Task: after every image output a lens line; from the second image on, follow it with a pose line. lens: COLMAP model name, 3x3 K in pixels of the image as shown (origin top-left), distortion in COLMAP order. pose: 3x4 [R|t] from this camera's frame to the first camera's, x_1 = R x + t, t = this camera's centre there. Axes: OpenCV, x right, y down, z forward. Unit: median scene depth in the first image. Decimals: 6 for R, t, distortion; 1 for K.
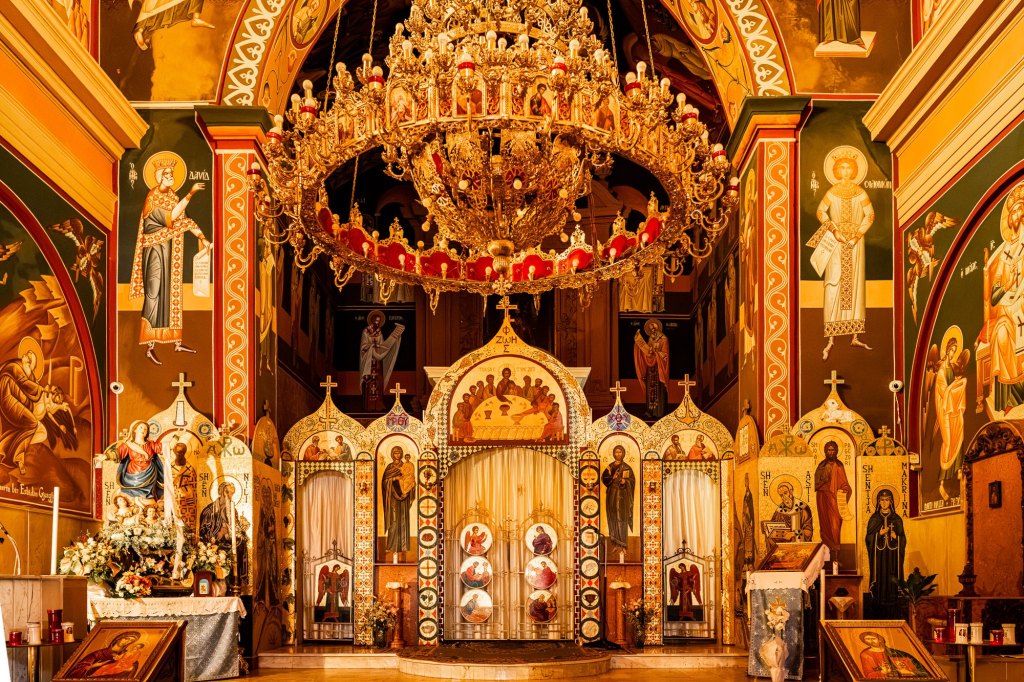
lens RADIAL K [[818.3, 0, 506.1], [0, 818.3, 341.0], [0, 0, 1]] dist [0.063894, -0.000403]
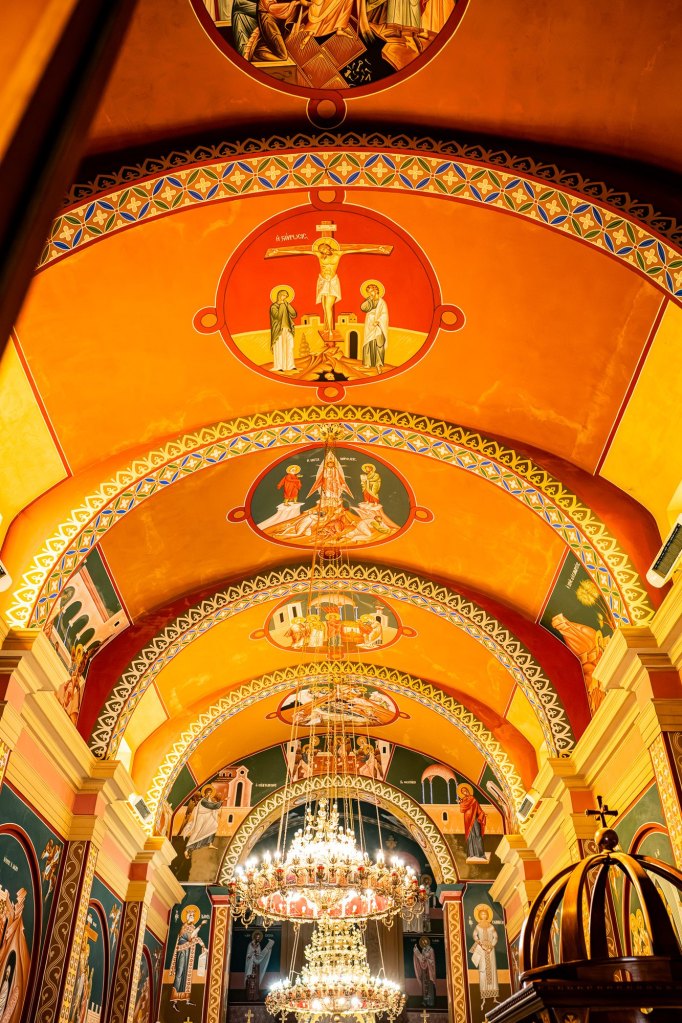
lens RADIAL K [[817.5, 0, 341.0], [0, 817.5, 511.5], [0, 0, 1]] dist [0.063894, -0.000403]
pose [[0.999909, 0.009748, 0.009313, -0.023501], [-0.006016, 0.940806, -0.338892, -0.477597], [-0.012065, 0.338805, 0.940779, -1.569080]]
